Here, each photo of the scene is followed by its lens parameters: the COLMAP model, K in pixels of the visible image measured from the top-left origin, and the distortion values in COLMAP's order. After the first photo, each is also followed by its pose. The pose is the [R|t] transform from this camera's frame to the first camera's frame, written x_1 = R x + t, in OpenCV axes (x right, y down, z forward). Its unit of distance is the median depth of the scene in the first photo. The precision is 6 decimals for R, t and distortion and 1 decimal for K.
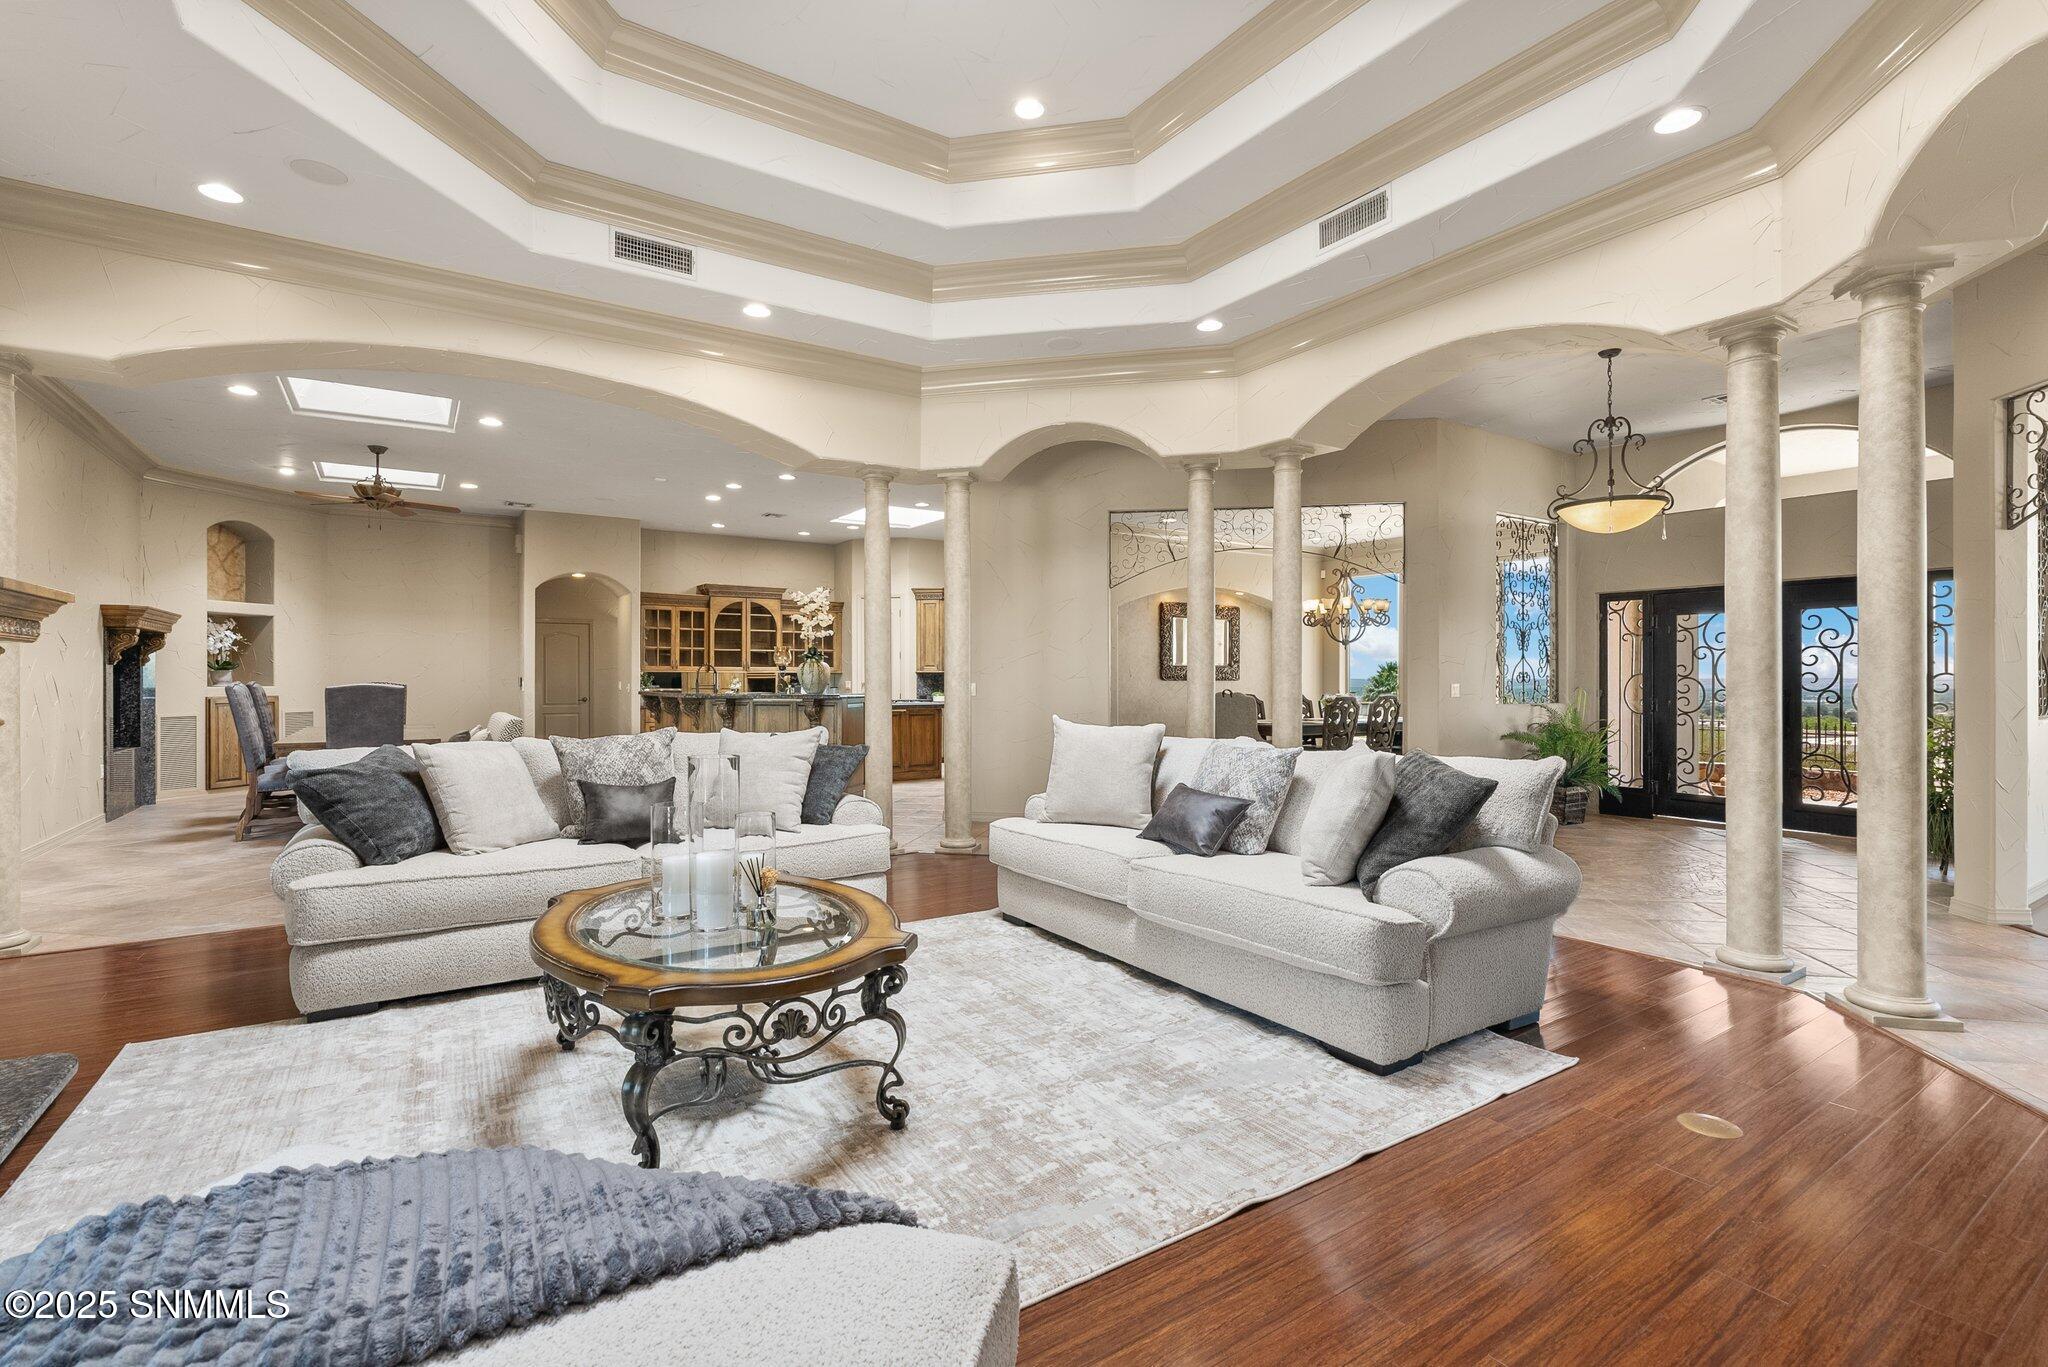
lens RADIAL K [[931.9, 0, 1031.0], [0, 931.9, 687.8], [0, 0, 1]] dist [-0.007741, 0.004542]
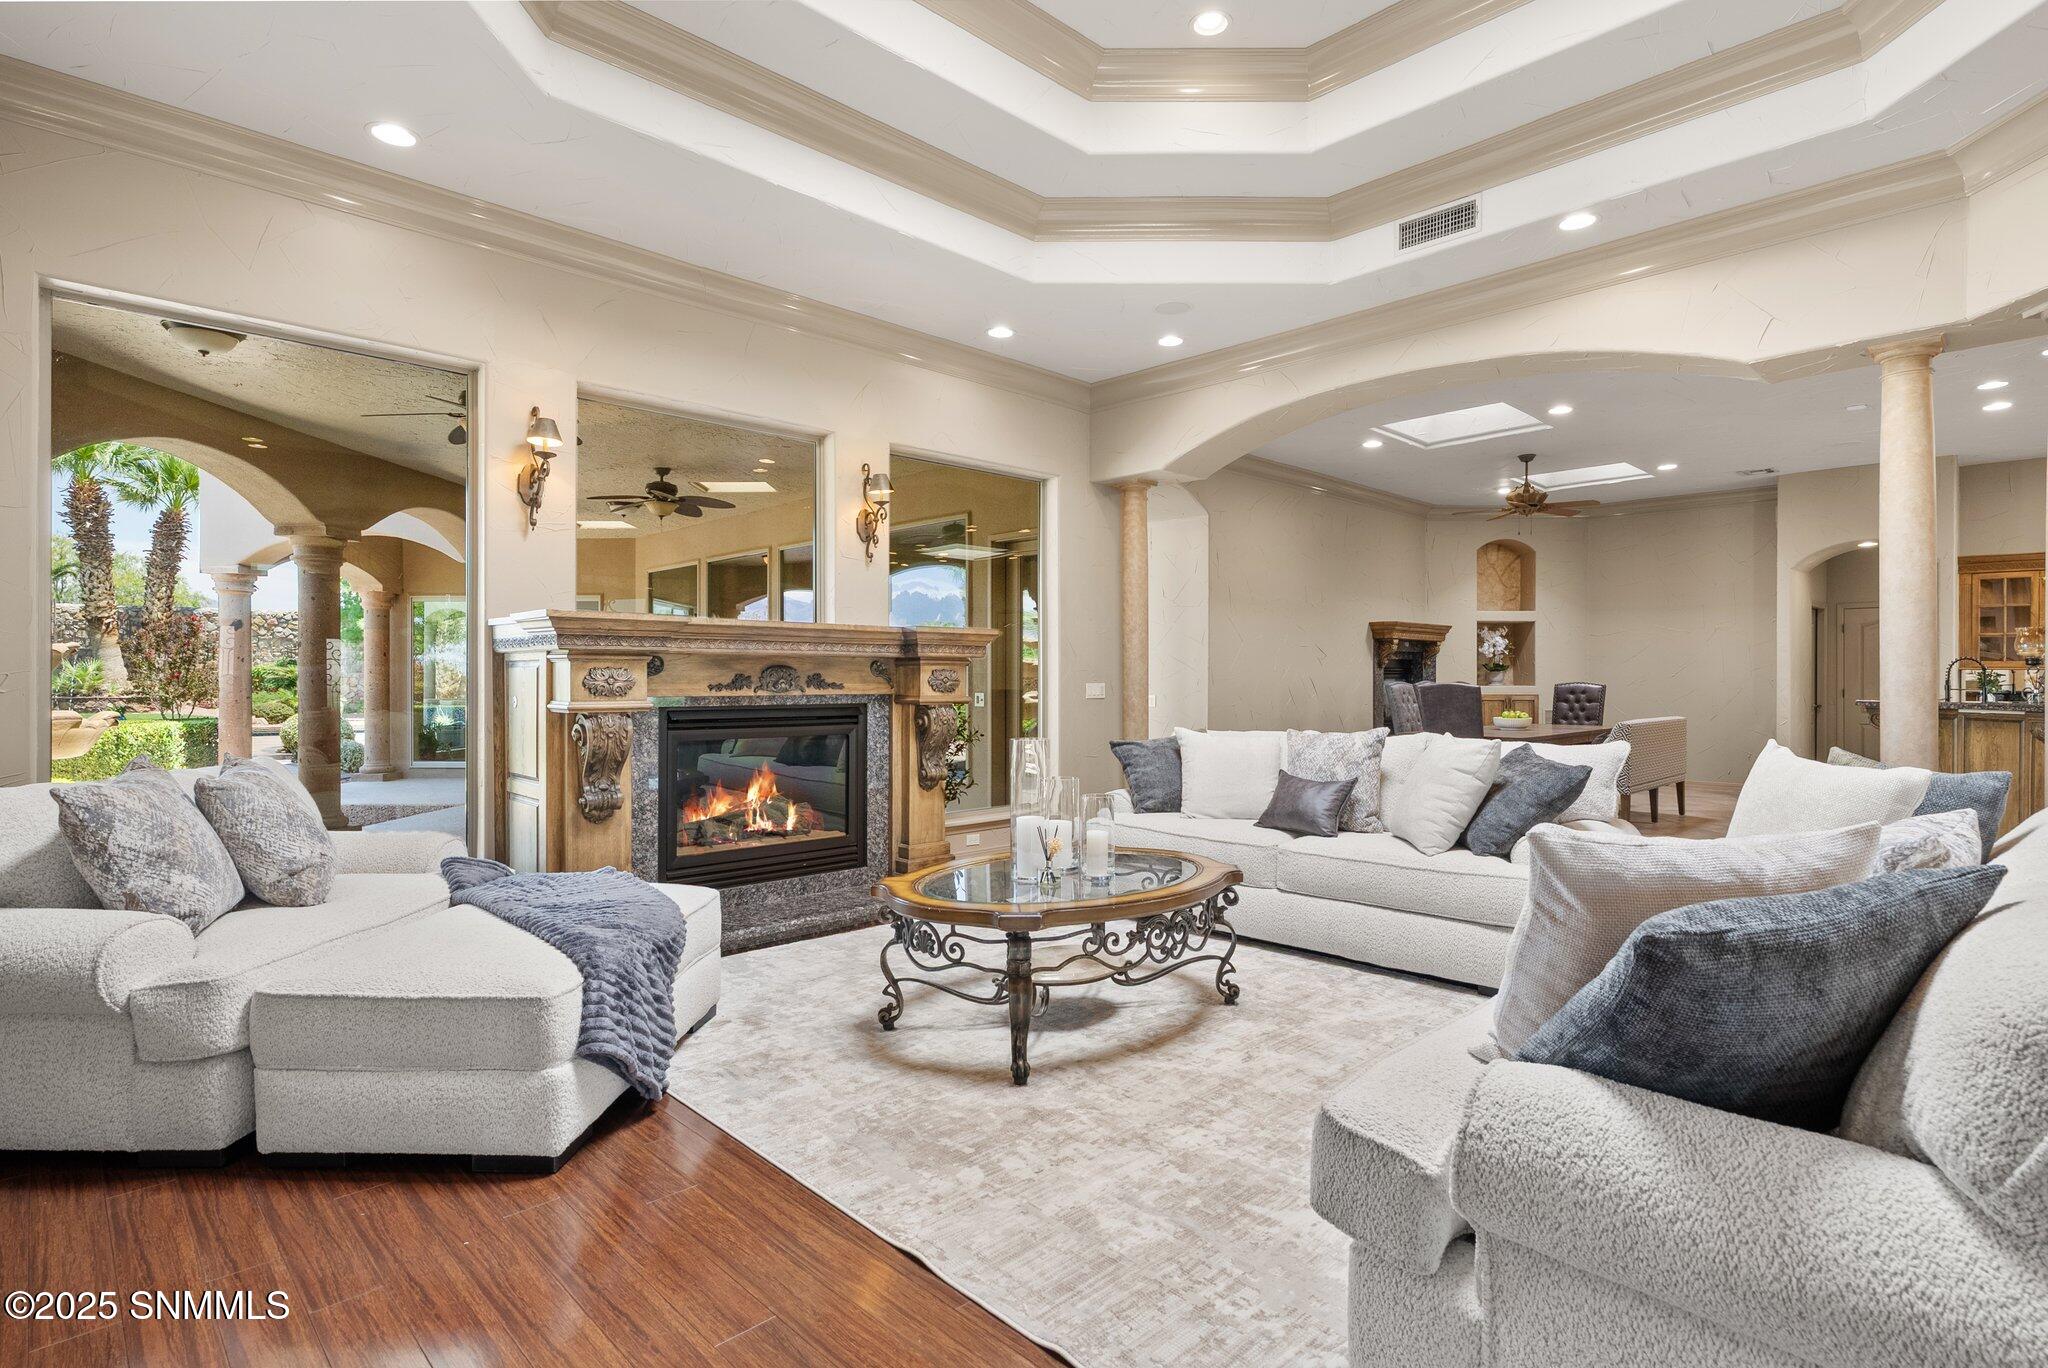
lens RADIAL K [[1043.1, 0, 1027.4], [0, 1043.1, 676.4], [0, 0, 1]] dist [-0.003594, 0.000581]
pose [[0.174253, -0.002843, -0.984697, 0.387881], [-0.011754, 0.999919, -0.004967, -0.000397], [0.984631, 0.012439, 0.174206, 0.286499]]
